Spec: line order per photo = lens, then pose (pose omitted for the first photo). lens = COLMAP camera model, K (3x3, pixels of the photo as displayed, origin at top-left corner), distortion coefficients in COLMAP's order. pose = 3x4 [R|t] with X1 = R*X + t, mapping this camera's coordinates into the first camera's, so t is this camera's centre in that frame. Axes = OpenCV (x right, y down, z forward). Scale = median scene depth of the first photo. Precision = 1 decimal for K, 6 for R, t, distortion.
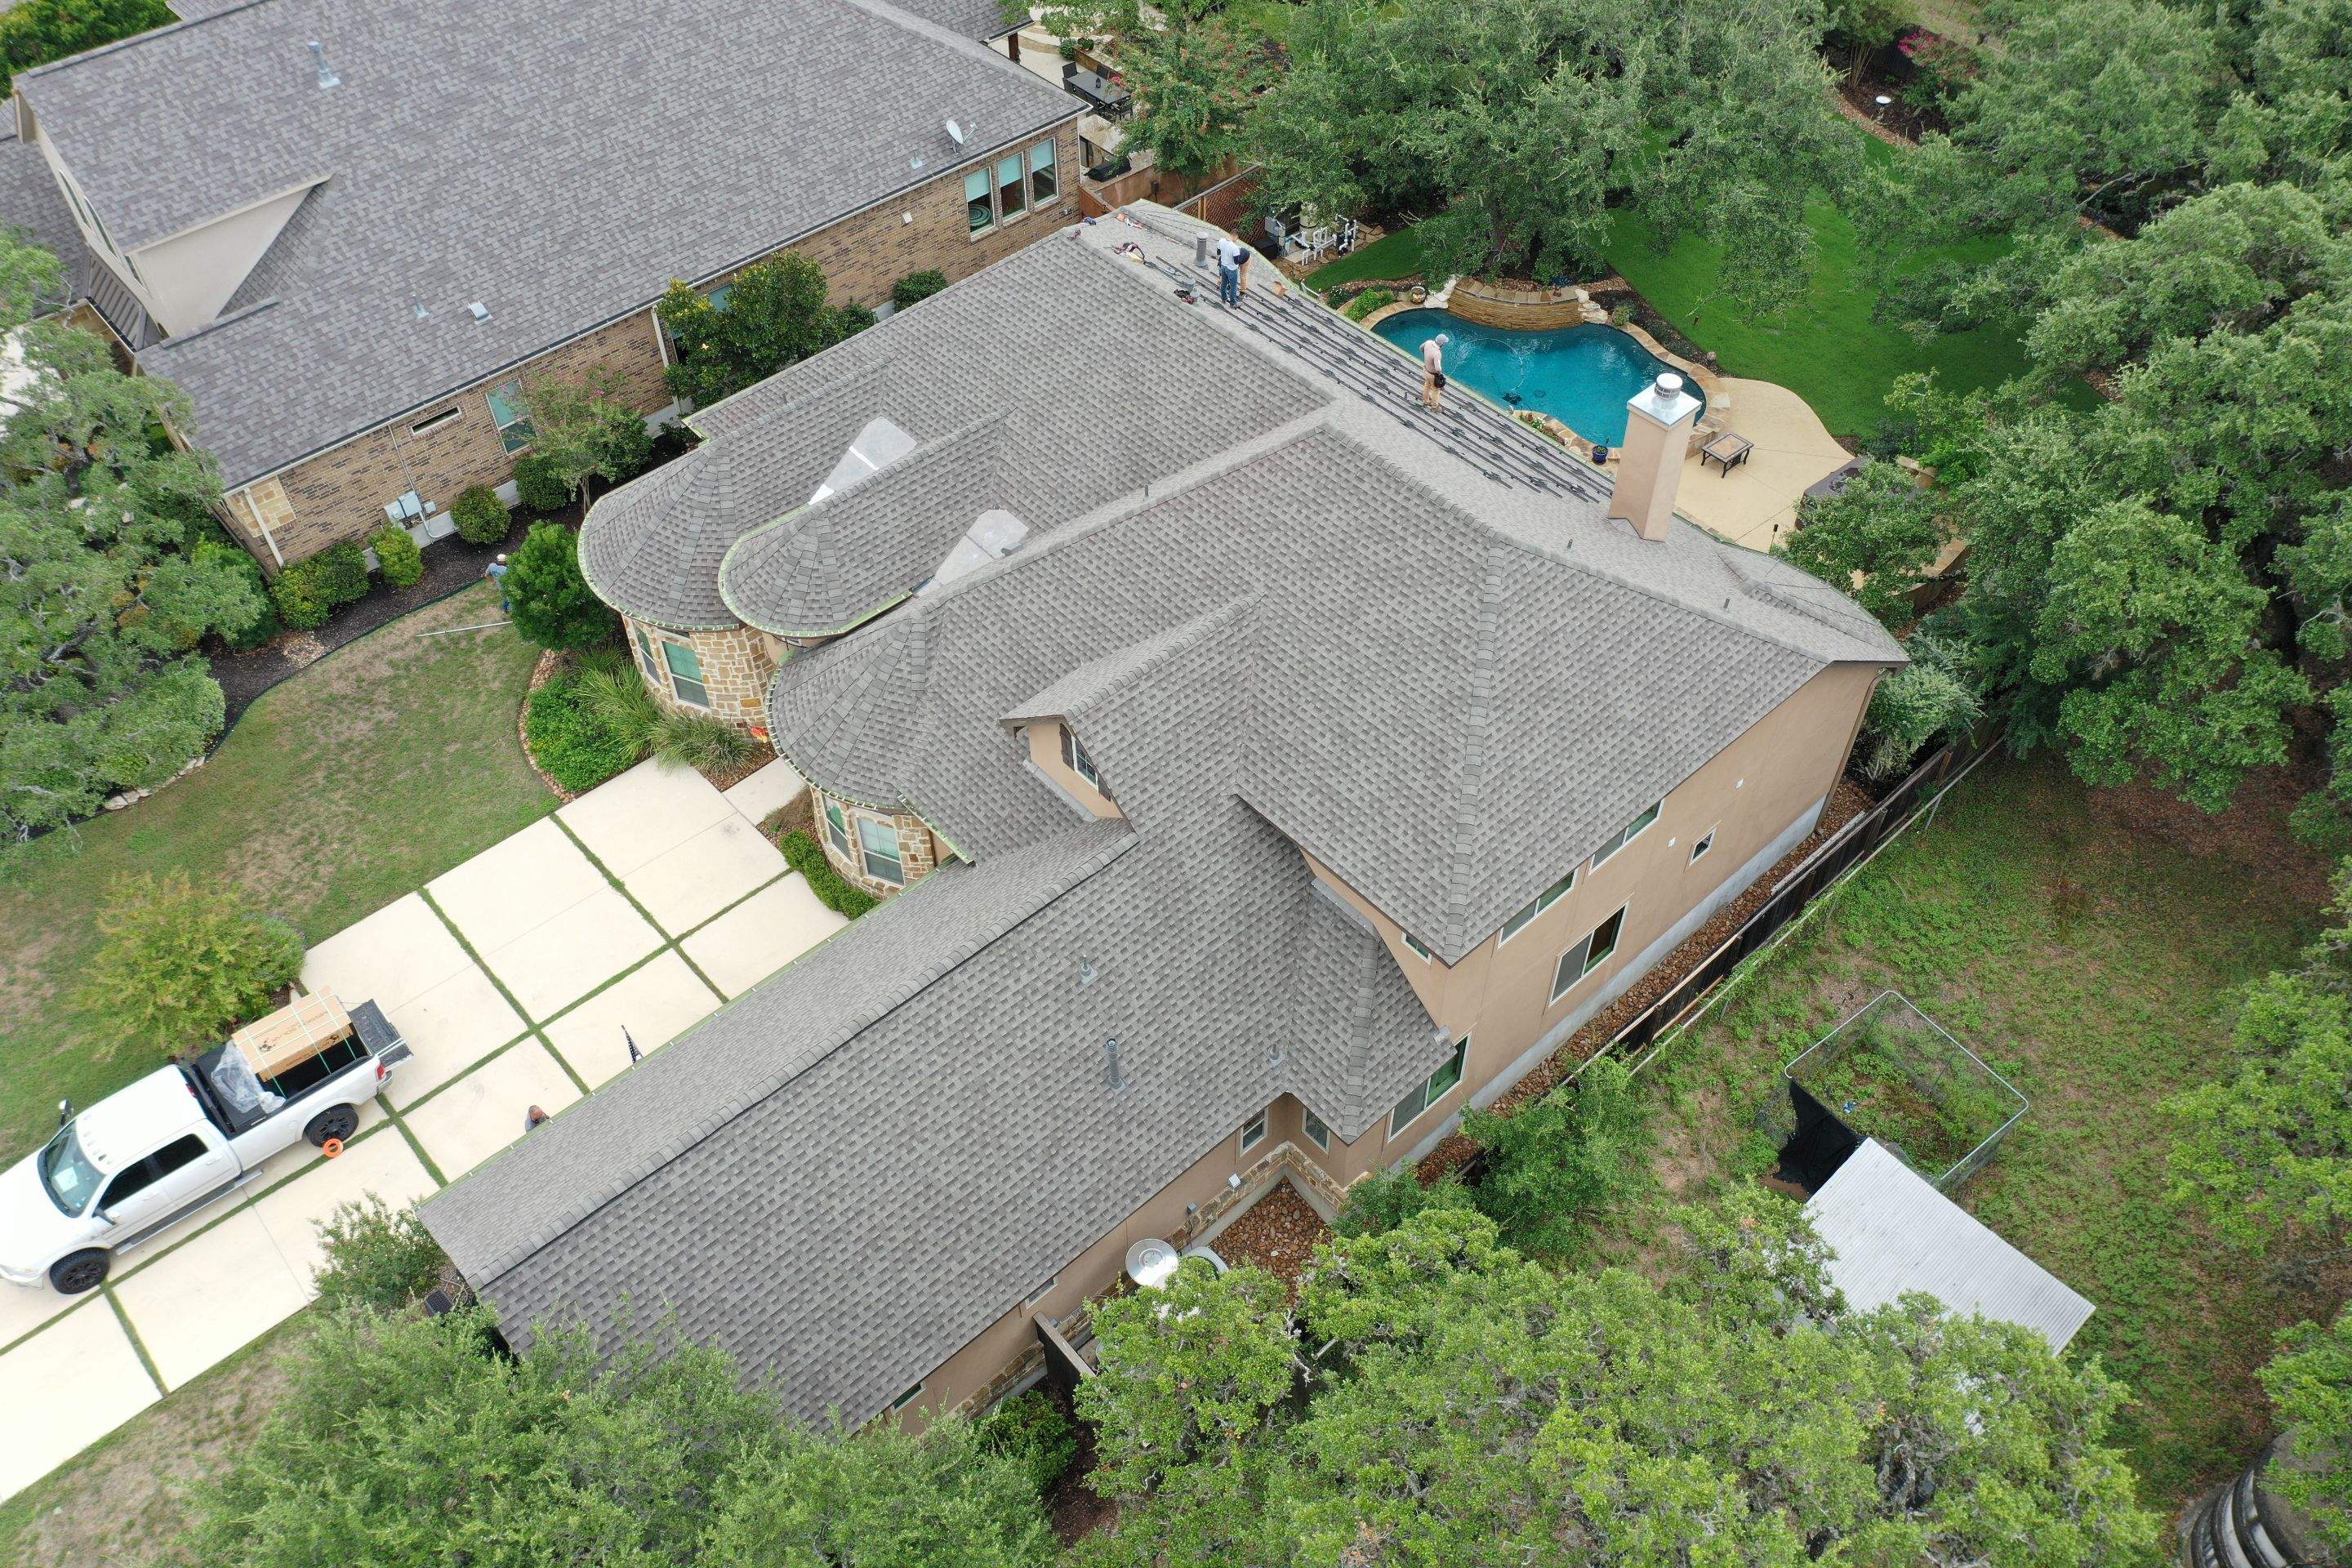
lens RADIAL K [[1854.6, 0, 1187.6], [0, 1854.6, 784.6], [0, 0, 1]] dist [-0.009352, -0.003017]
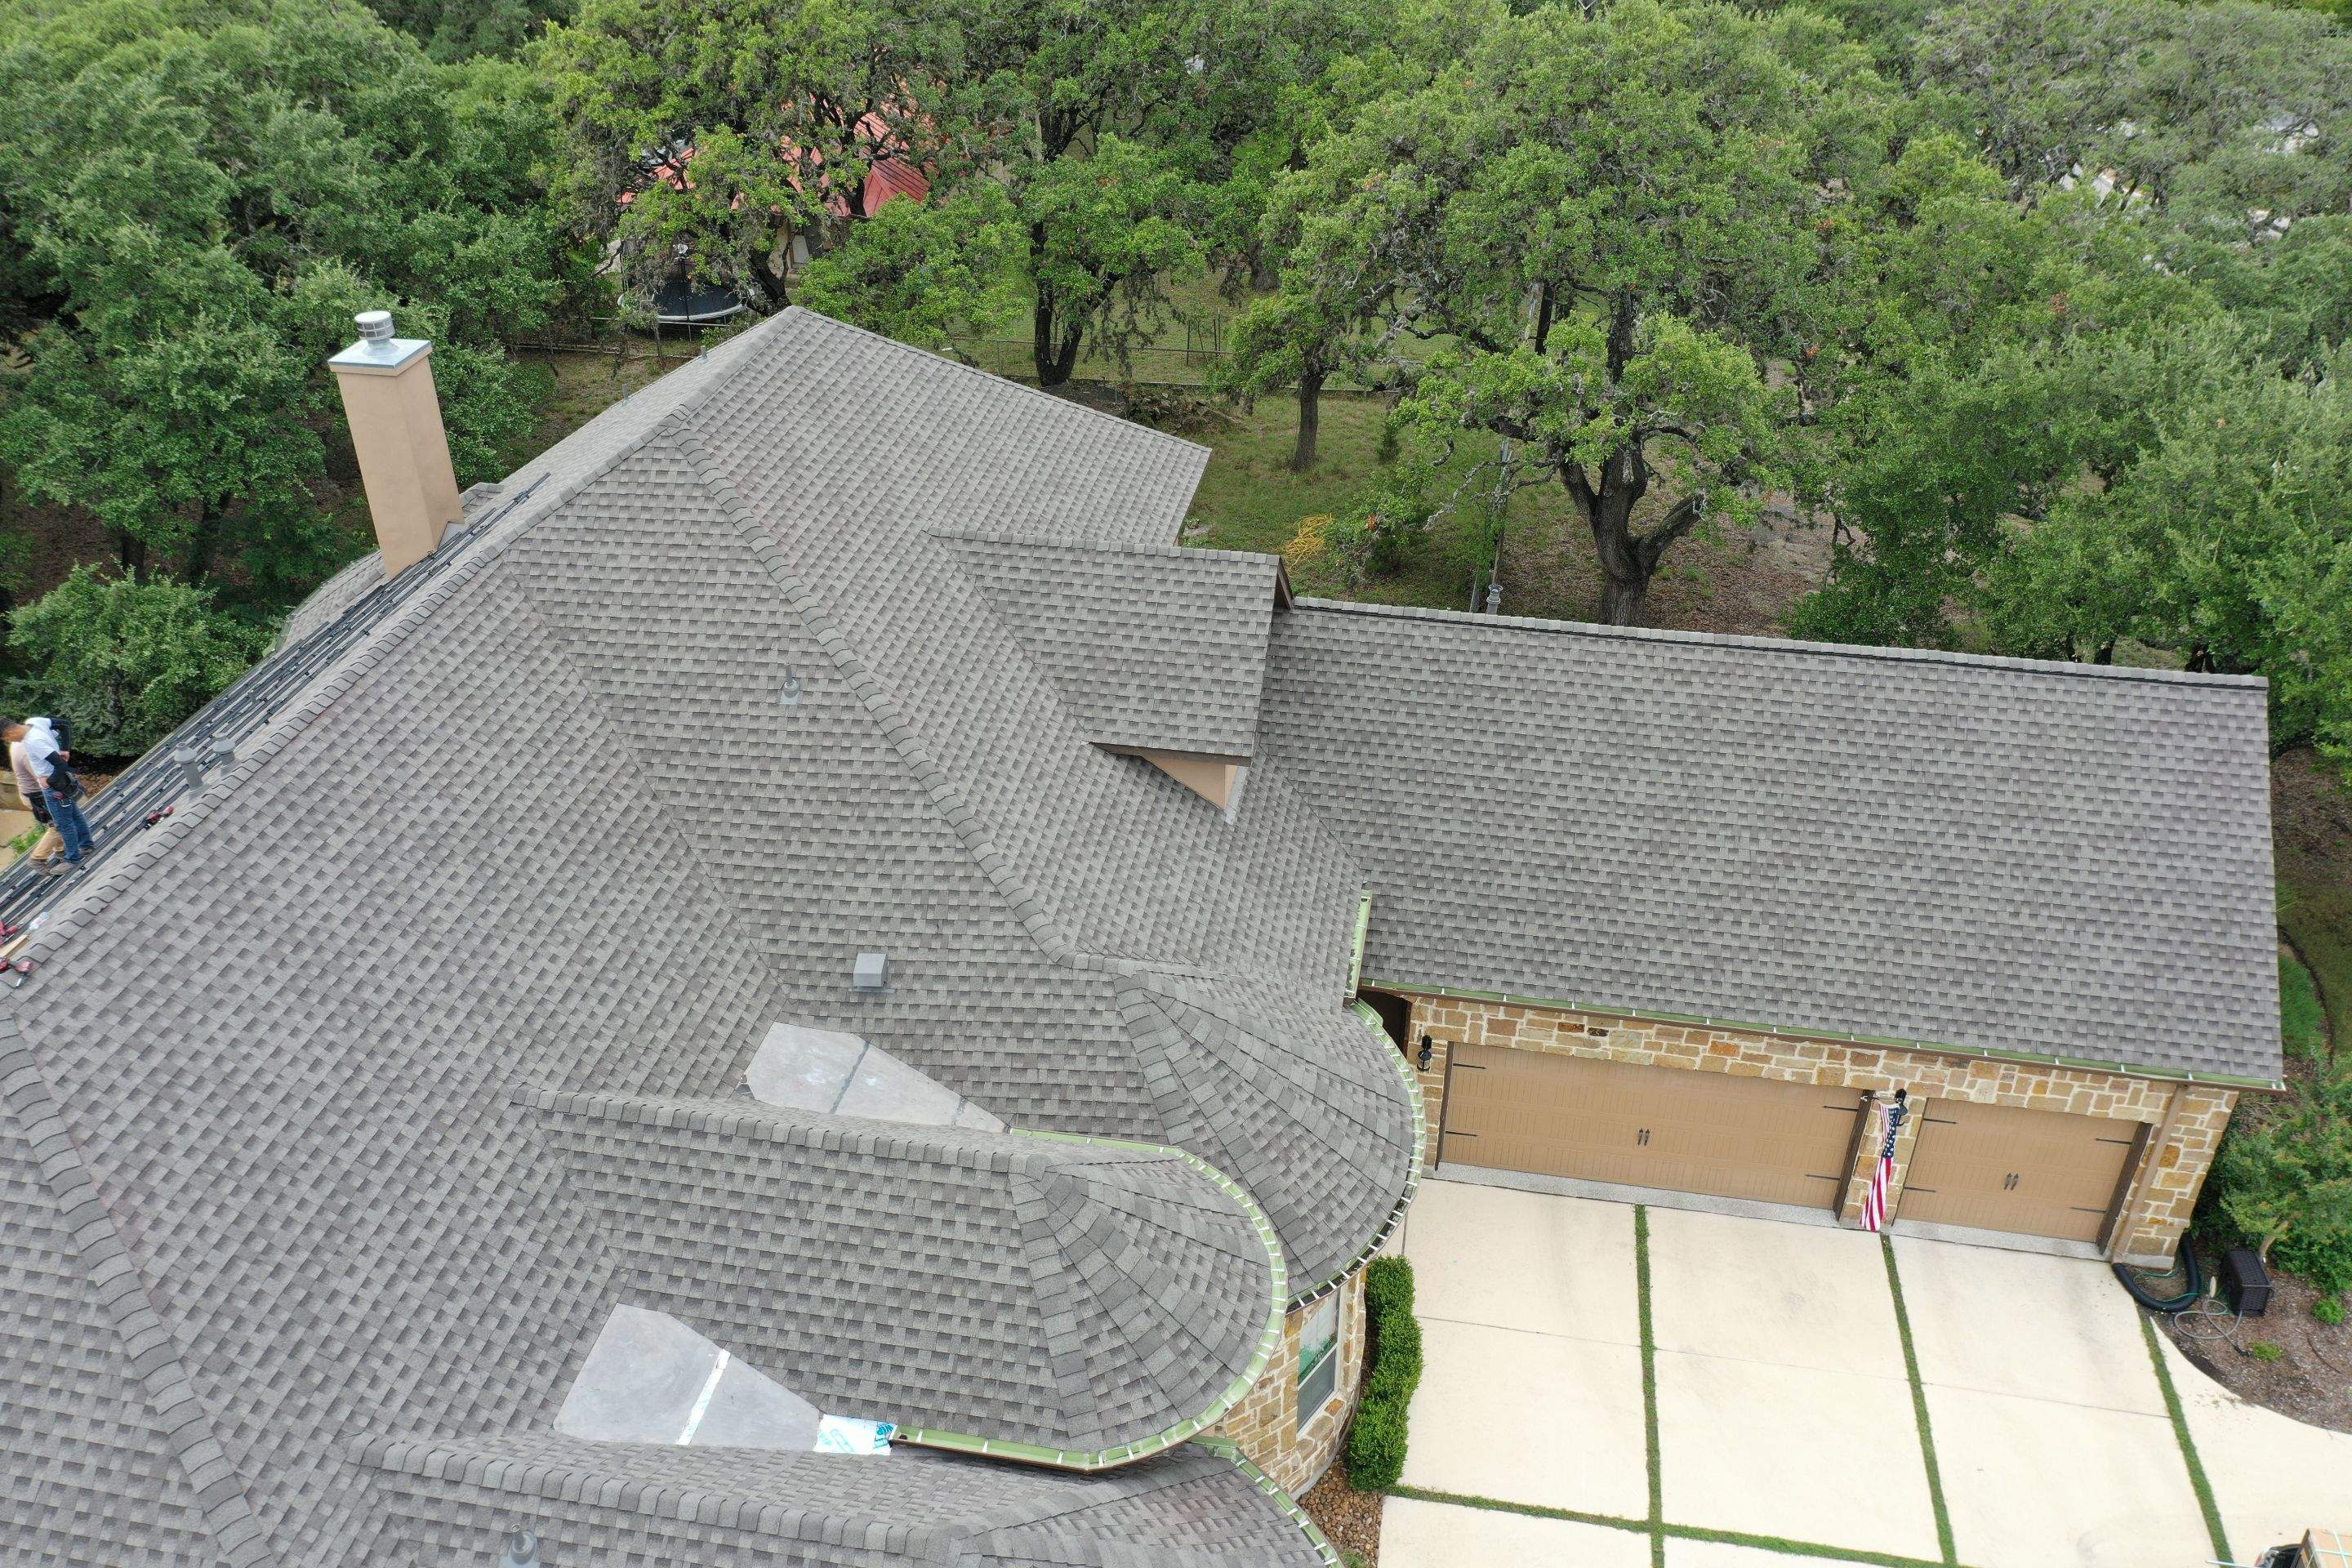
lens RADIAL K [[1854.6, 0, 1176.0], [0, 1854.6, 770.2], [0, 0, 1]] dist [-0.009352, -0.003017]
pose [[-0.610857, -0.420690, 0.670726, -0.459940], [0.589656, 0.323601, 0.739992, -0.467470], [-0.528355, 0.847527, 0.050389, 0.855854]]
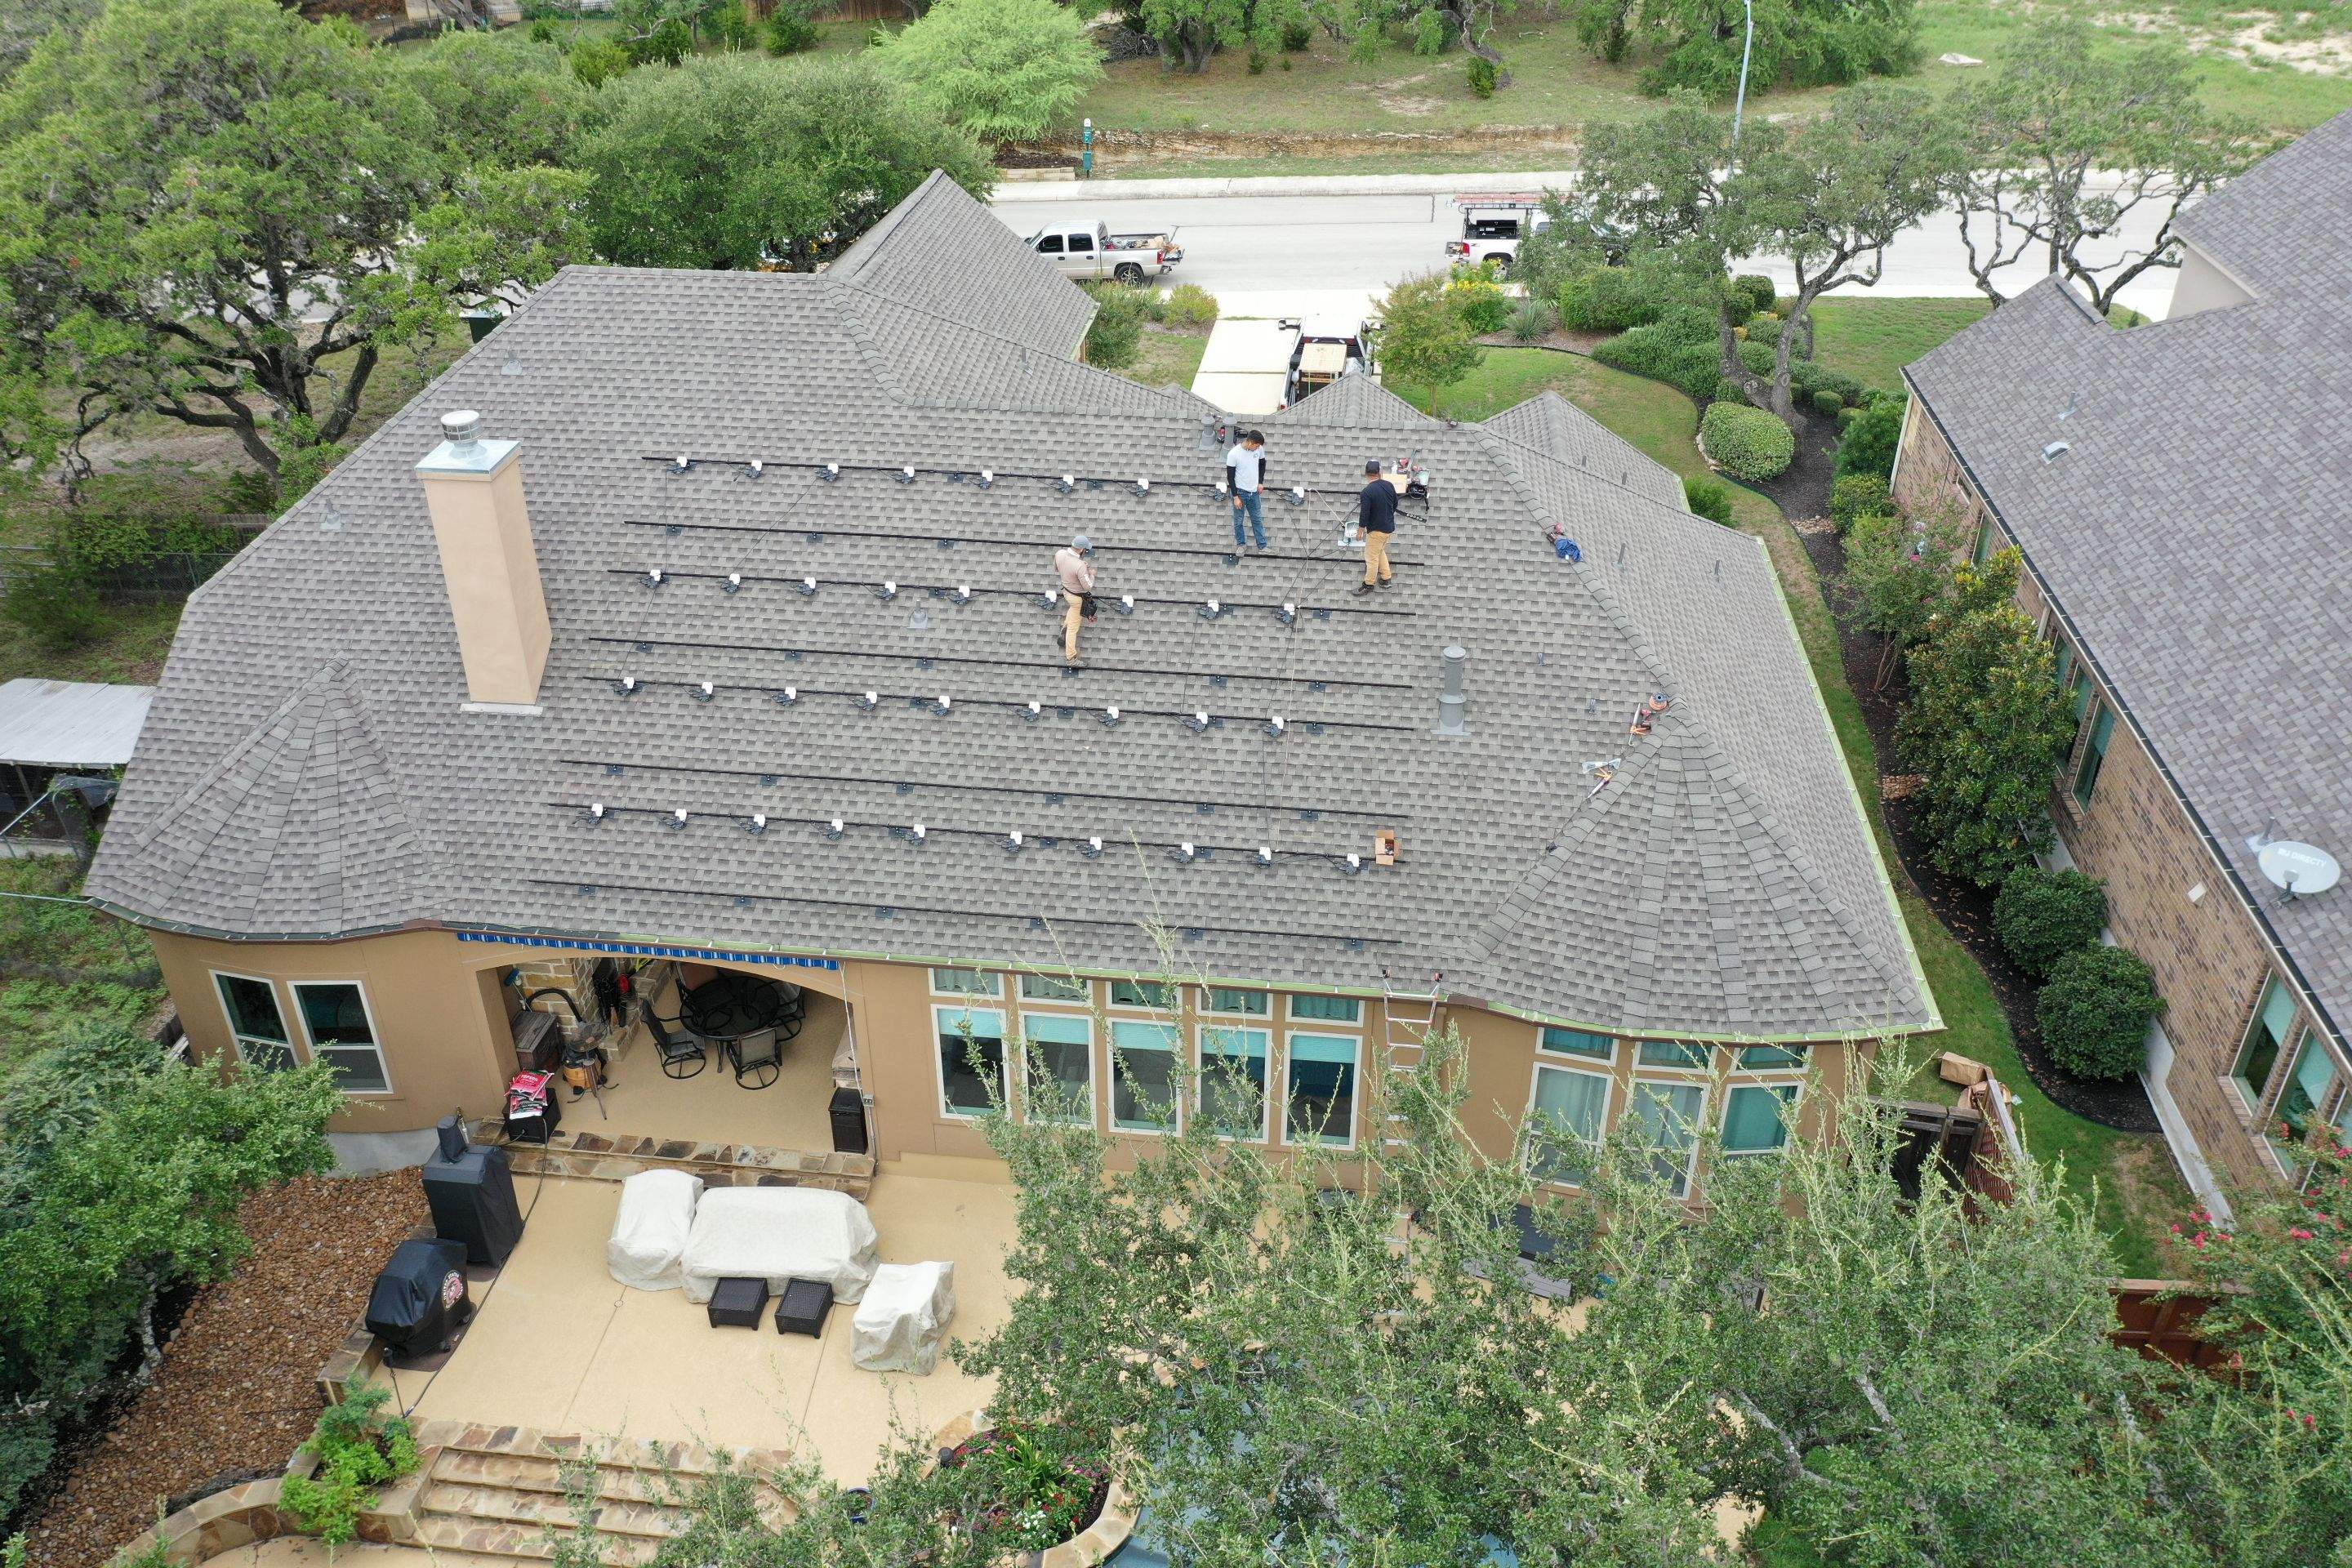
lens RADIAL K [[1854.6, 0, 1172.3], [0, 1854.6, 779.7], [0, 0, 1]] dist [-0.009352, -0.003017]
pose [[-0.750206, 0.353777, -0.558599, 0.444152], [-0.489311, 0.271158, 0.828884, -0.791064], [0.444709, 0.895162, -0.030317, 1.135521]]
